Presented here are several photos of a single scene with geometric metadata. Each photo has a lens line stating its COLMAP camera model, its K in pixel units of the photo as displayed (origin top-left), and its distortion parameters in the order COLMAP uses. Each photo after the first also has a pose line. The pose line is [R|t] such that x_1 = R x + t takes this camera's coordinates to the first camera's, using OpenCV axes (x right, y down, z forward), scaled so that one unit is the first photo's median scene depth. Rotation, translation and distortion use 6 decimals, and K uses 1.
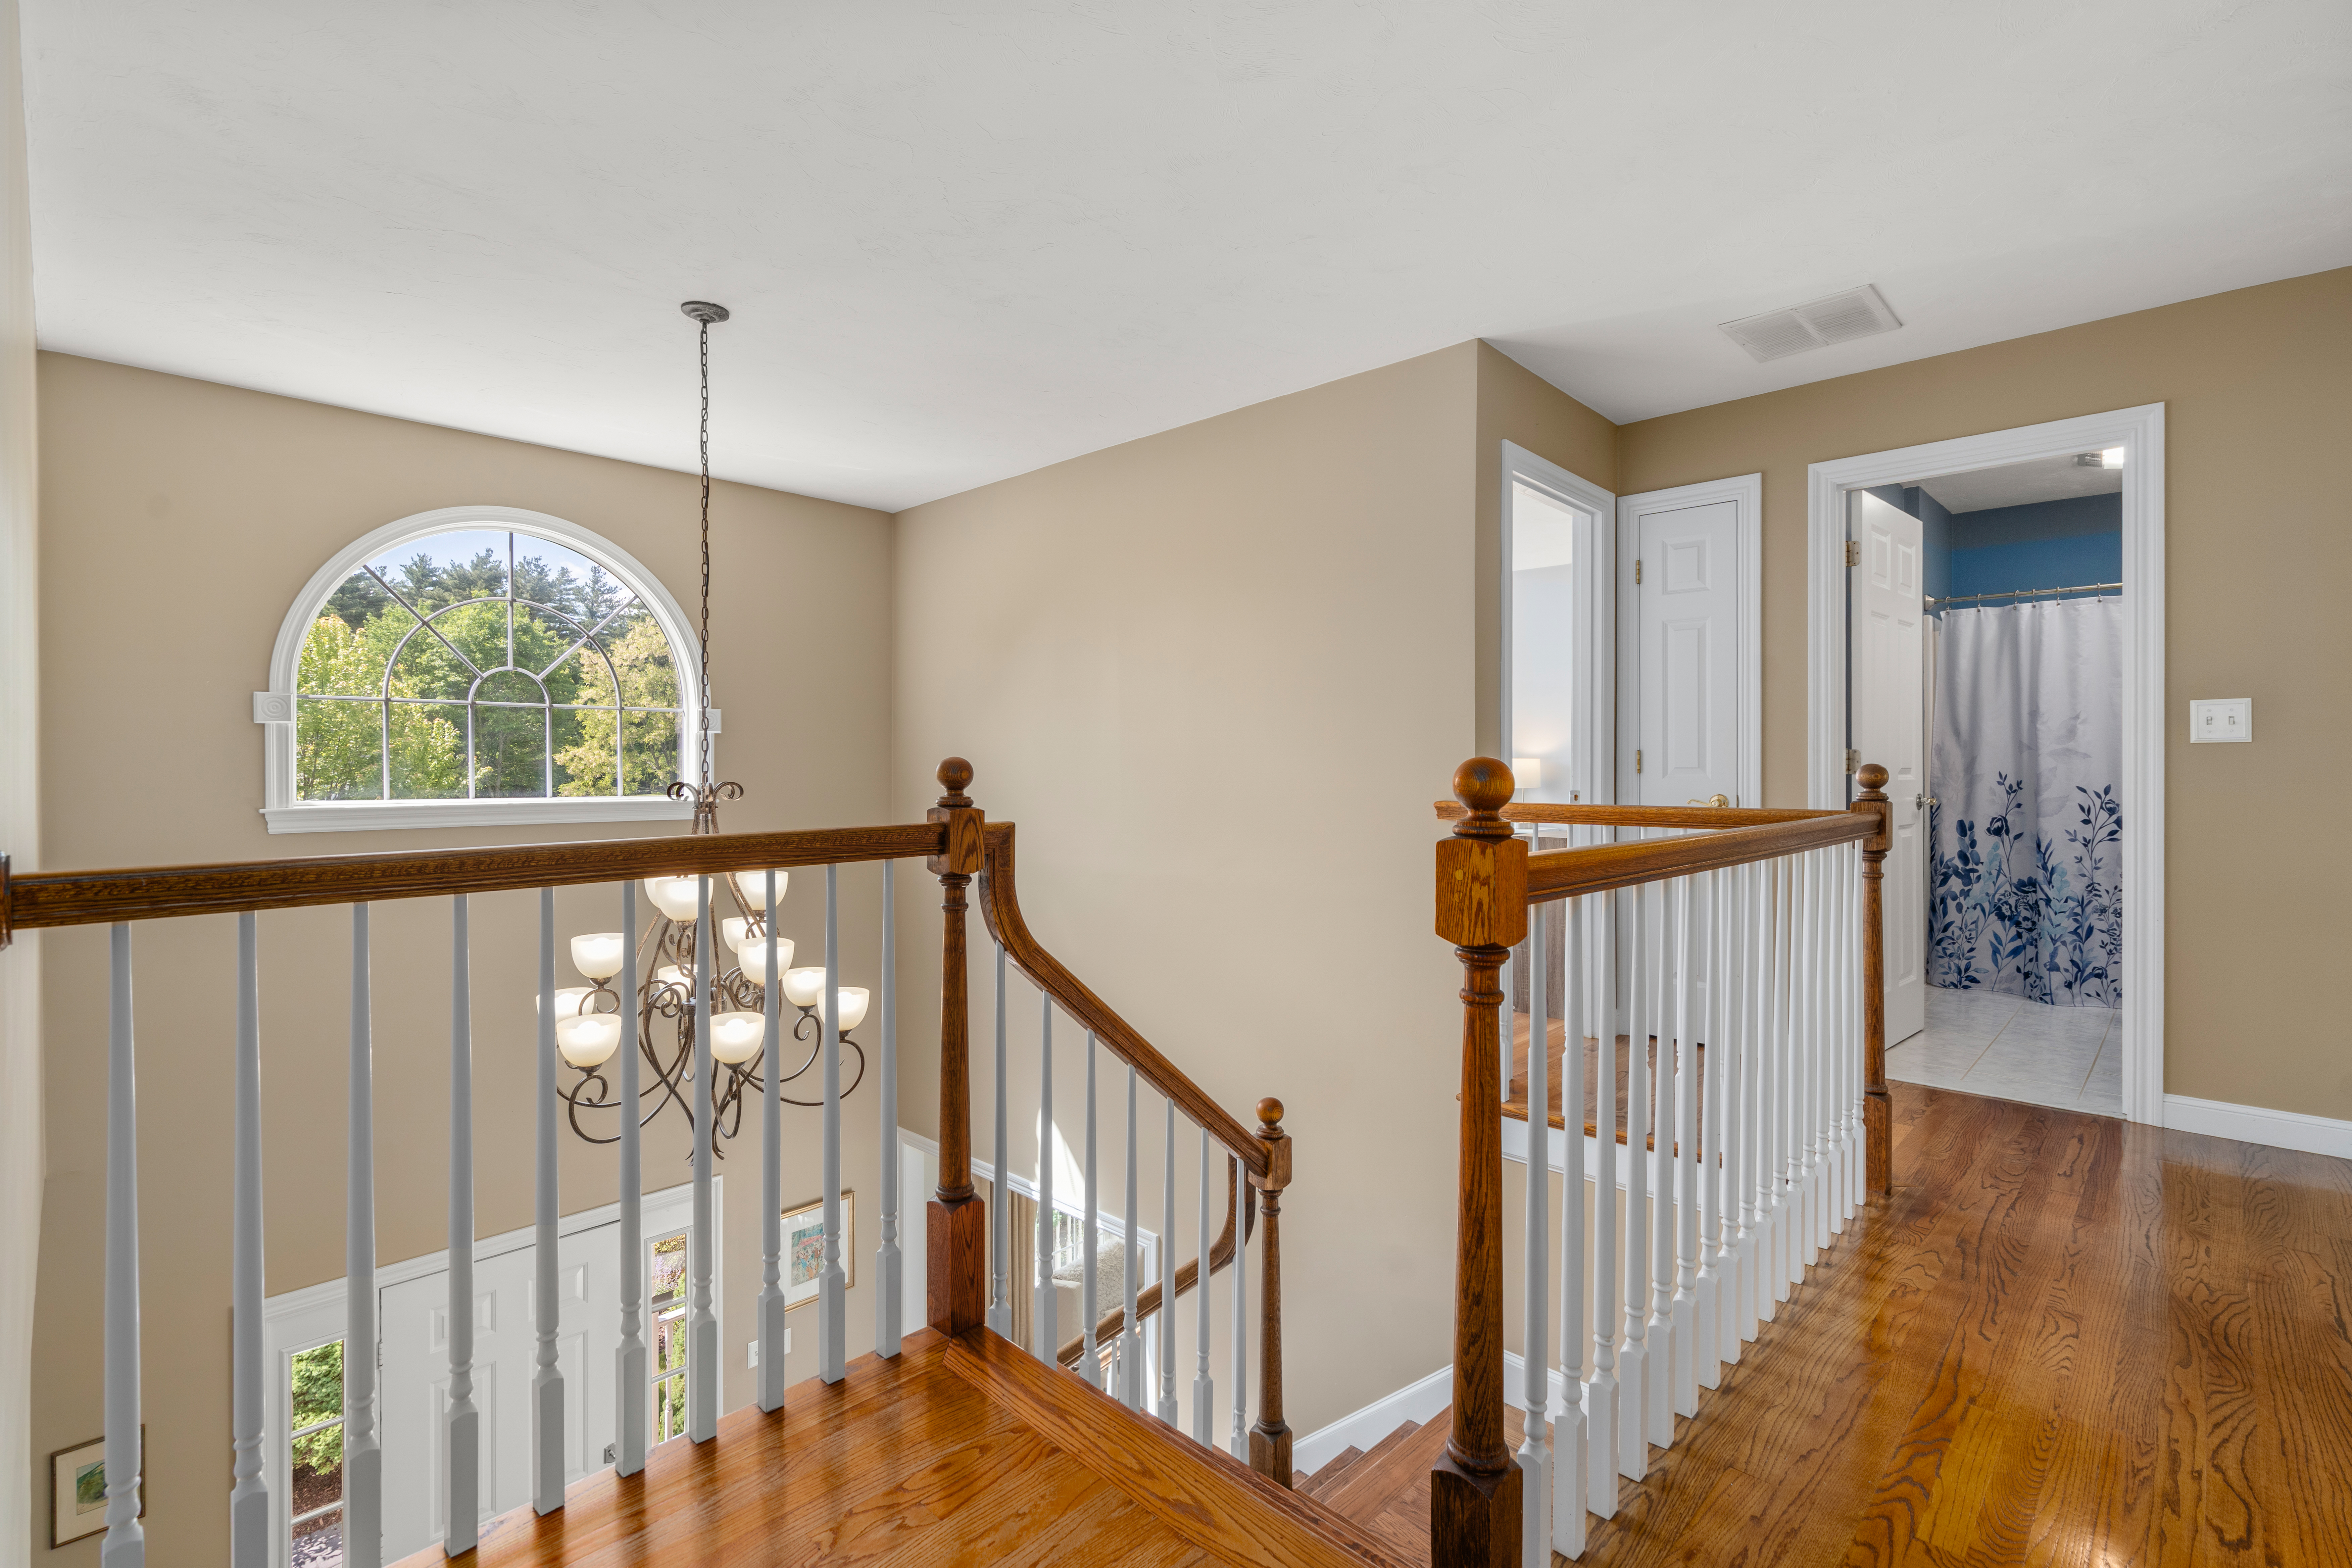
lens RADIAL K [[1081.9, 0, 1178.4], [0, 1081.9, 765.9], [0, 0, 1]] dist [-0.001679, -0.000221]
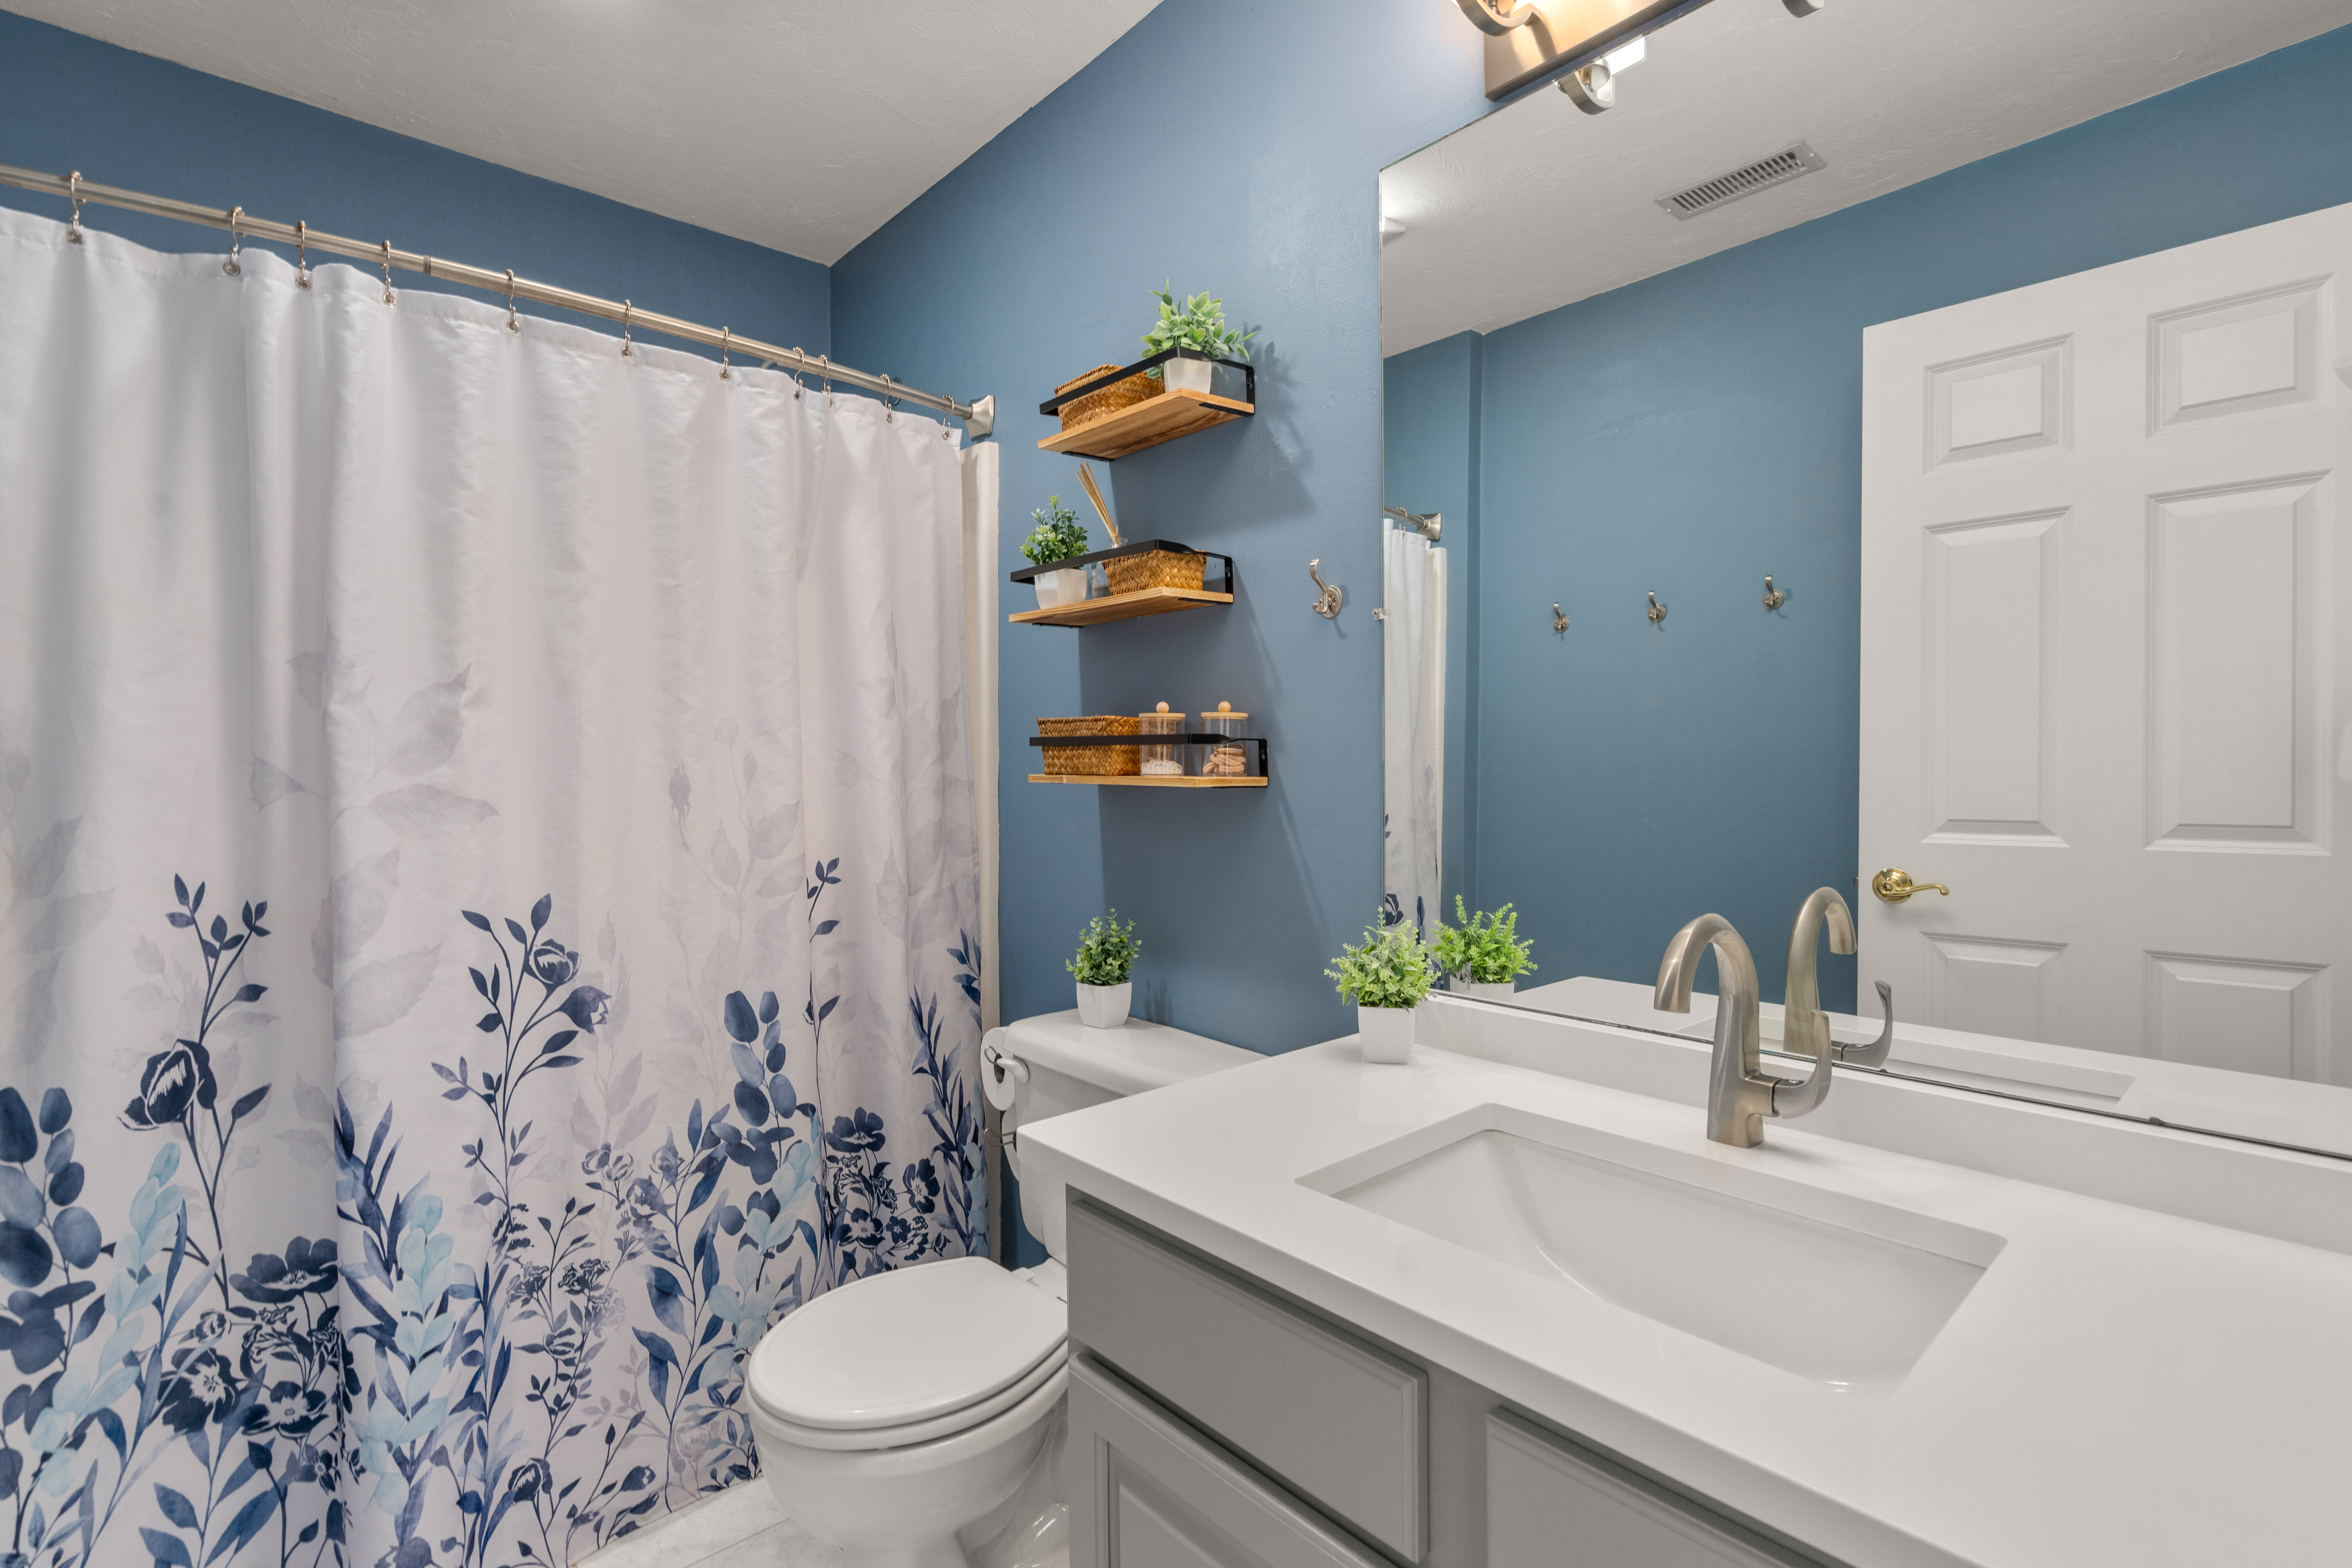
lens RADIAL K [[1081.9, 0, 1178.4], [0, 1081.9, 765.9], [0, 0, 1]] dist [-0.001679, -0.000221]
pose [[0.077511, -0.009057, 0.996950, 0.539225], [0.005430, 0.999948, 0.008662, -0.023230], [-0.996977, 0.004742, 0.077556, 0.767920]]
